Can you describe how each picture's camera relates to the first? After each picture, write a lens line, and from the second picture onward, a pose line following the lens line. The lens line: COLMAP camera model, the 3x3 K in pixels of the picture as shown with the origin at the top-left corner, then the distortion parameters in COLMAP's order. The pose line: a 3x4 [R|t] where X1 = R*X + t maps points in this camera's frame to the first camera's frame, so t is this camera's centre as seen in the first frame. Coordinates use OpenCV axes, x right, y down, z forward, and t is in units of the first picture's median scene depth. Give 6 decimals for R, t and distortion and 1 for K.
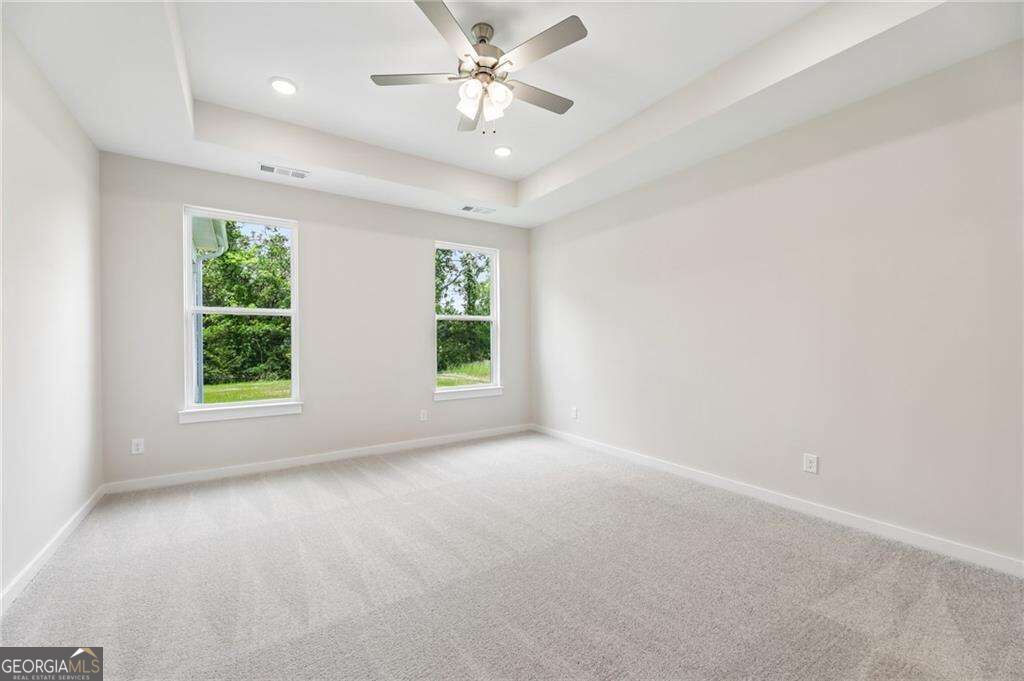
lens RADIAL K [[408.3, 0, 509.7], [0, 408.3, 343.4], [0, 0, 1]] dist [0.000128, -0.000992]
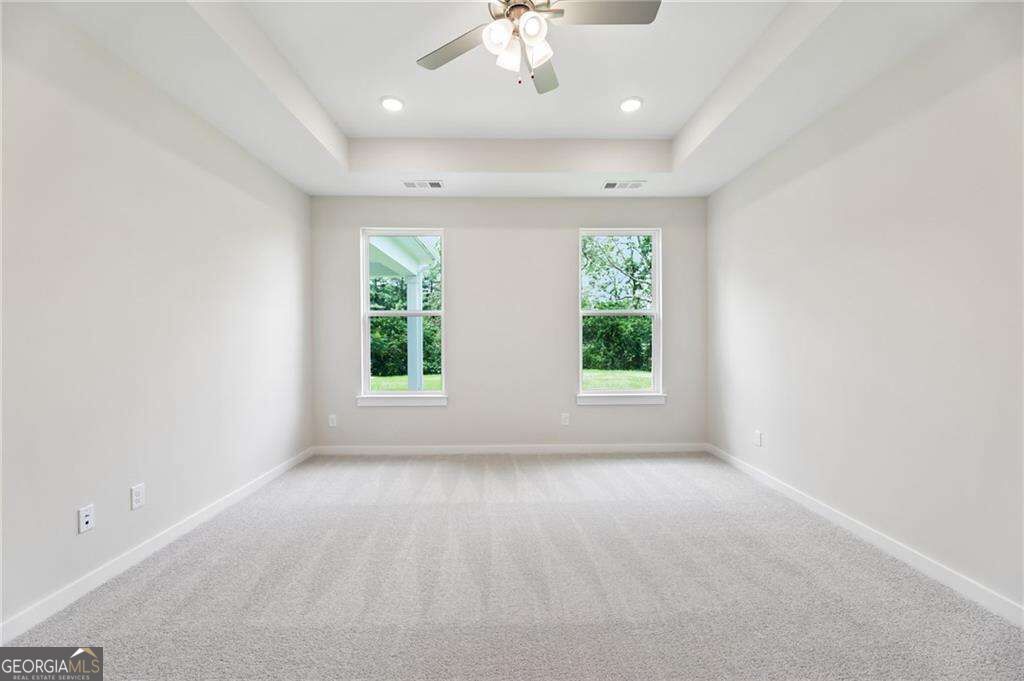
lens RADIAL K [[408.3, 0, 506.7], [0, 408.3, 343.7], [0, 0, 1]] dist [0.000128, -0.000992]
pose [[0.844859, 0.006577, -0.534949, 0.209814], [-0.001985, 0.999956, 0.009159, -0.003831], [0.534985, -0.006676, 0.844835, 0.180083]]
